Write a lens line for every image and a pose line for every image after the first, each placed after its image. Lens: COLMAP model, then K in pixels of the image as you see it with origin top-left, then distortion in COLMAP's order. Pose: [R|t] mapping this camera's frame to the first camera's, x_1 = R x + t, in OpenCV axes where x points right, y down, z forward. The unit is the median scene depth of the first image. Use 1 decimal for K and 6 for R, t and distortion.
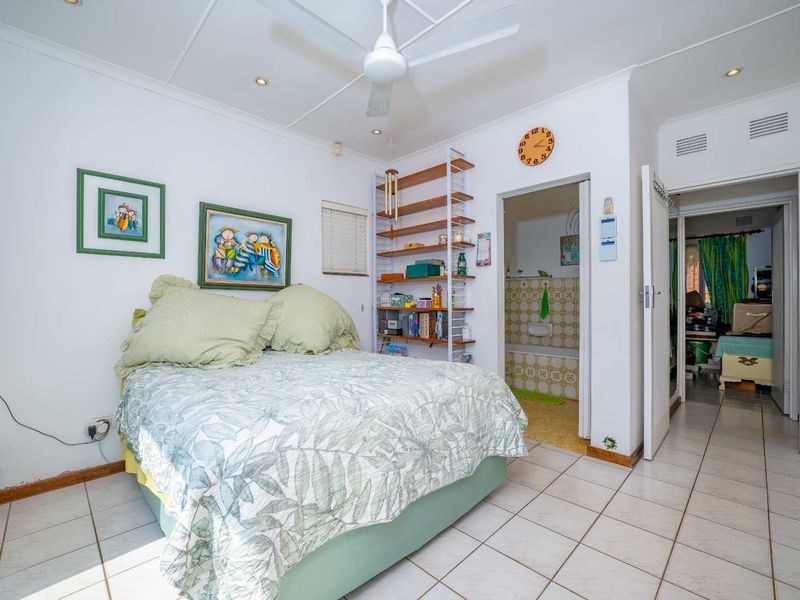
lens RADIAL K [[359.7, 0, 392.4], [0, 359.7, 300.9], [0, 0, 1]] dist [-0.021076, 0.000600]
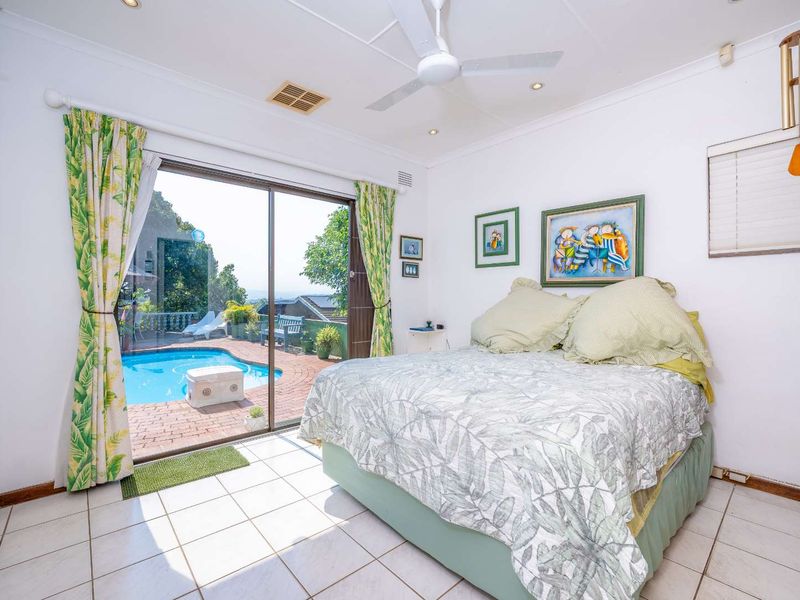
lens RADIAL K [[359.7, 0, 392.4], [0, 359.7, 300.9], [0, 0, 1]] dist [-0.021076, 0.000600]
pose [[-0.045792, 0.009959, -0.998901, 0.605391], [0.000112, 0.999950, 0.009964, -0.002479], [0.998951, 0.000344, -0.045791, 0.553570]]
